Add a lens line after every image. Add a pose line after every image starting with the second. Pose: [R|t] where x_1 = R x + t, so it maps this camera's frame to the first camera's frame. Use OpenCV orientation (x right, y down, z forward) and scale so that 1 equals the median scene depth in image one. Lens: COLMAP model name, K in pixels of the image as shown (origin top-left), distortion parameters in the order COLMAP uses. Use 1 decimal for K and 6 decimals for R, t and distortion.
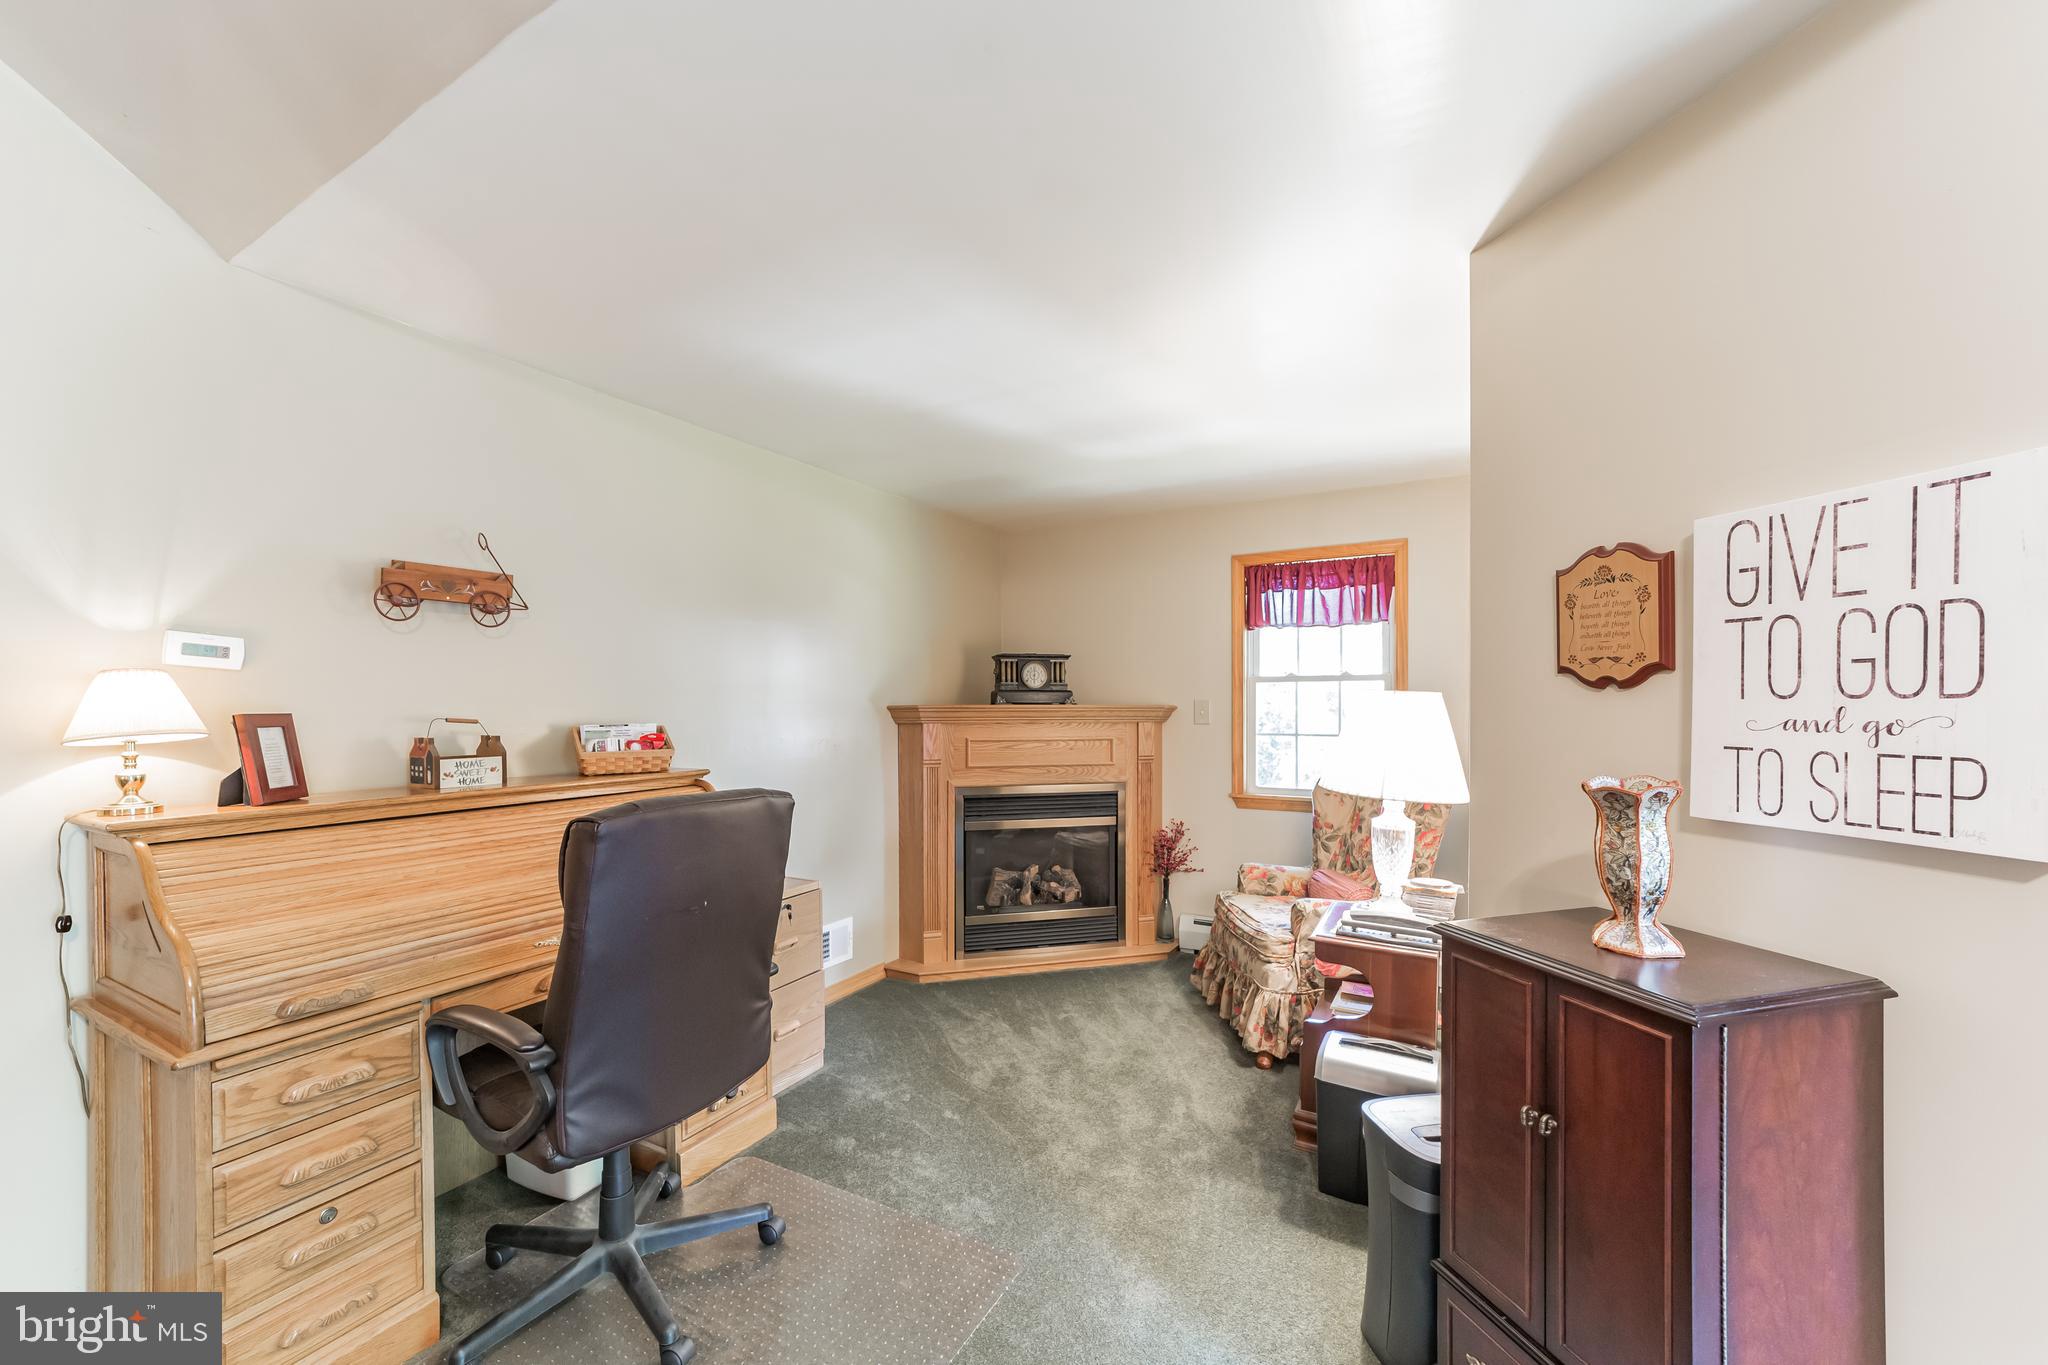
lens RADIAL K [[792.2, 0, 1015.5], [0, 792.2, 703.3], [0, 0, 1]] dist [-0.020843, 0.009233]
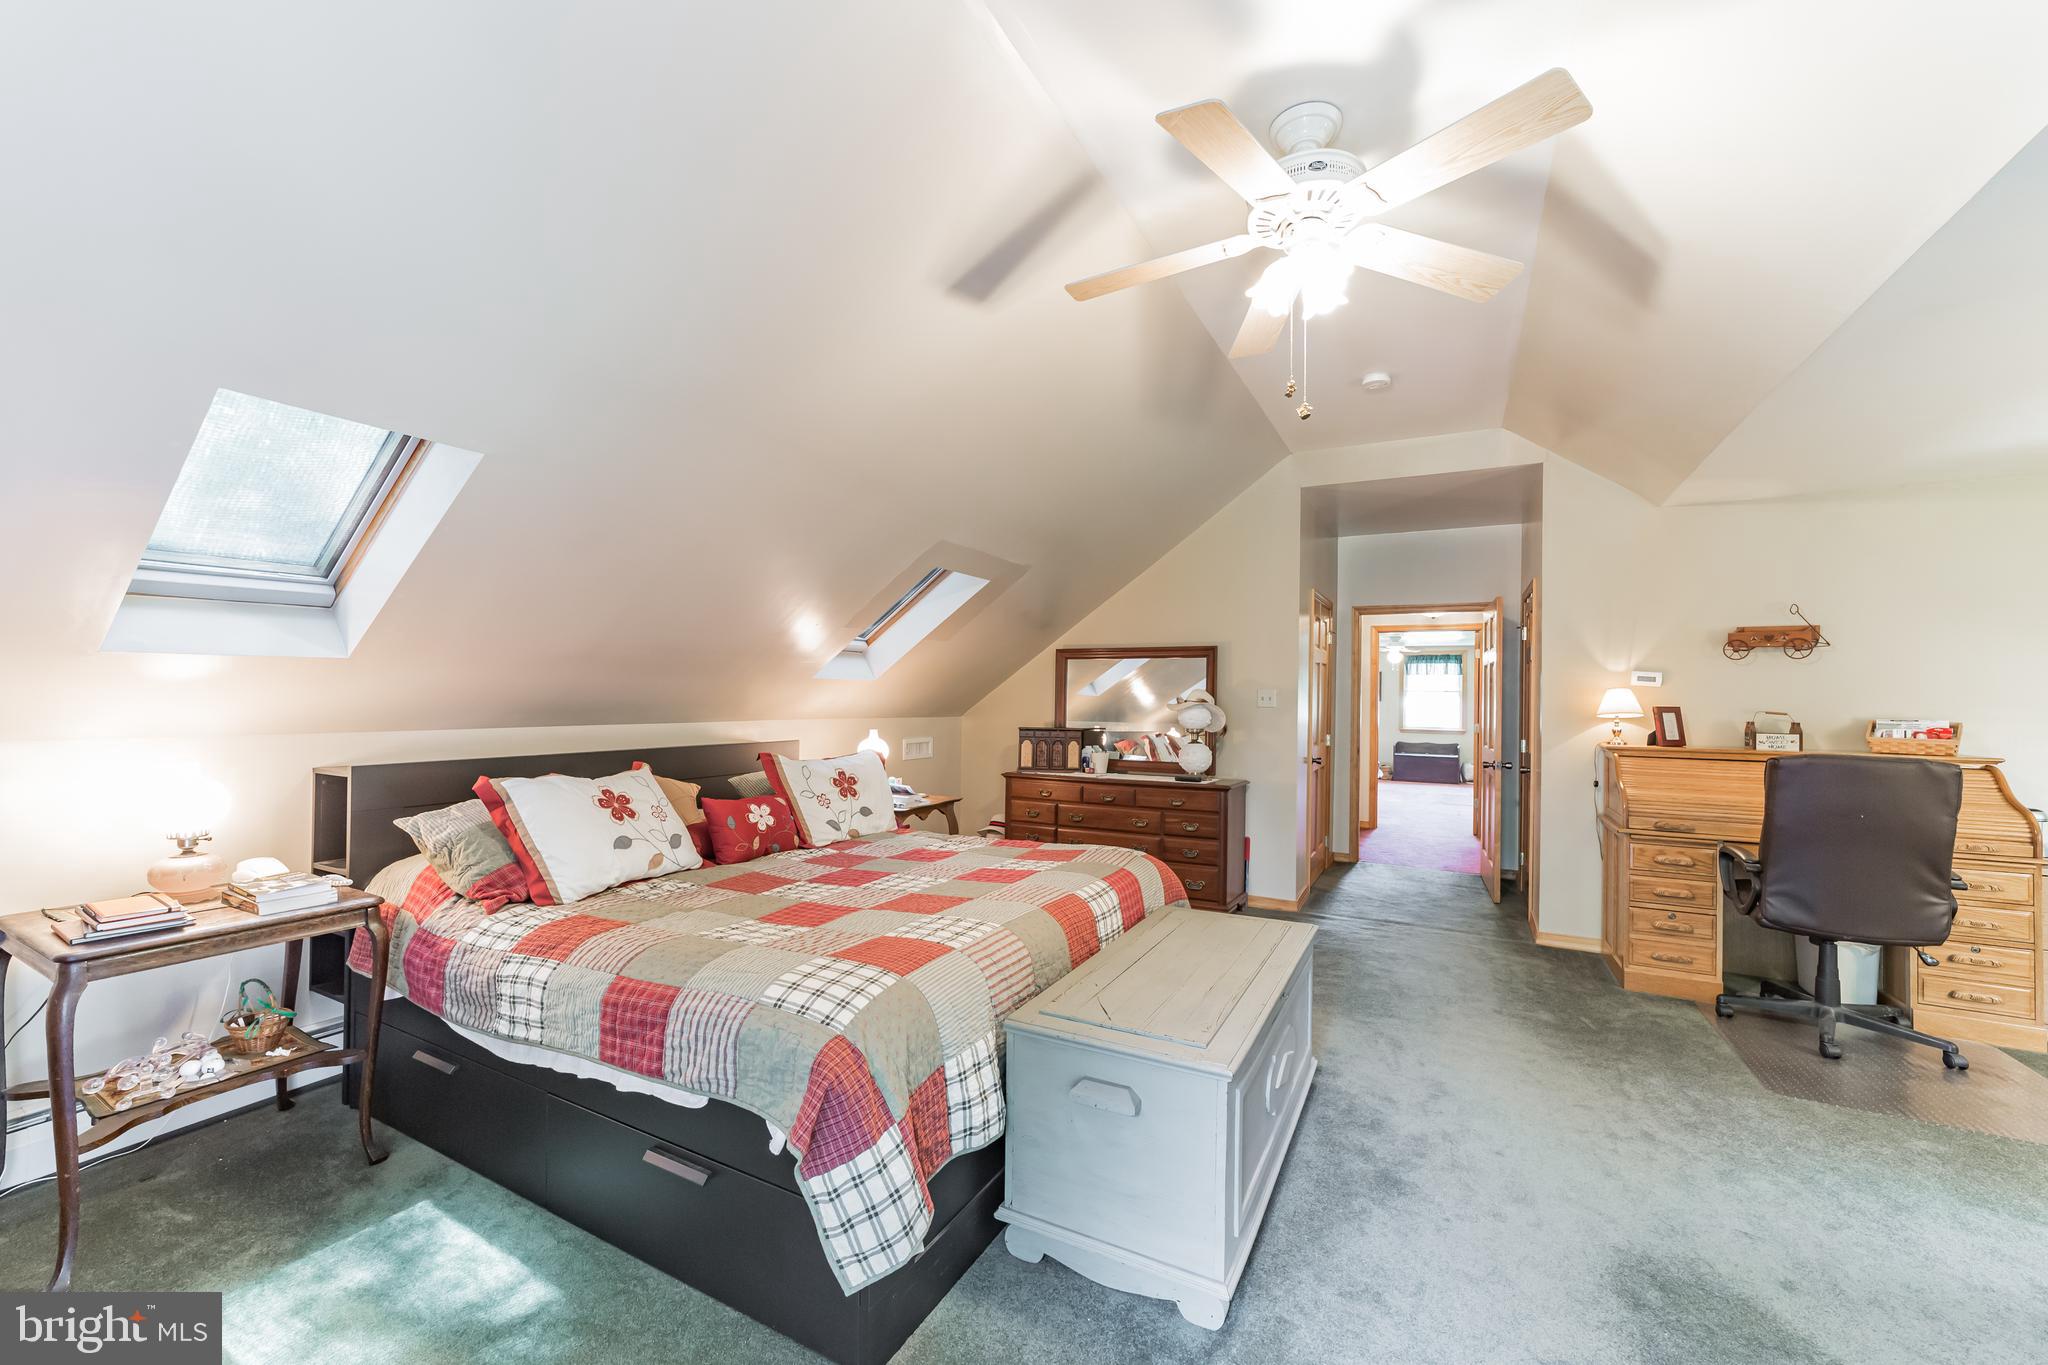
lens RADIAL K [[792.2, 0, 1015.5], [0, 792.2, 703.3], [0, 0, 1]] dist [-0.020843, 0.009233]
pose [[0.001596, 0.016986, -0.999854, 1.318815], [-0.010459, 0.999801, 0.016969, -0.015358], [0.999944, 0.010431, 0.001773, -0.894318]]
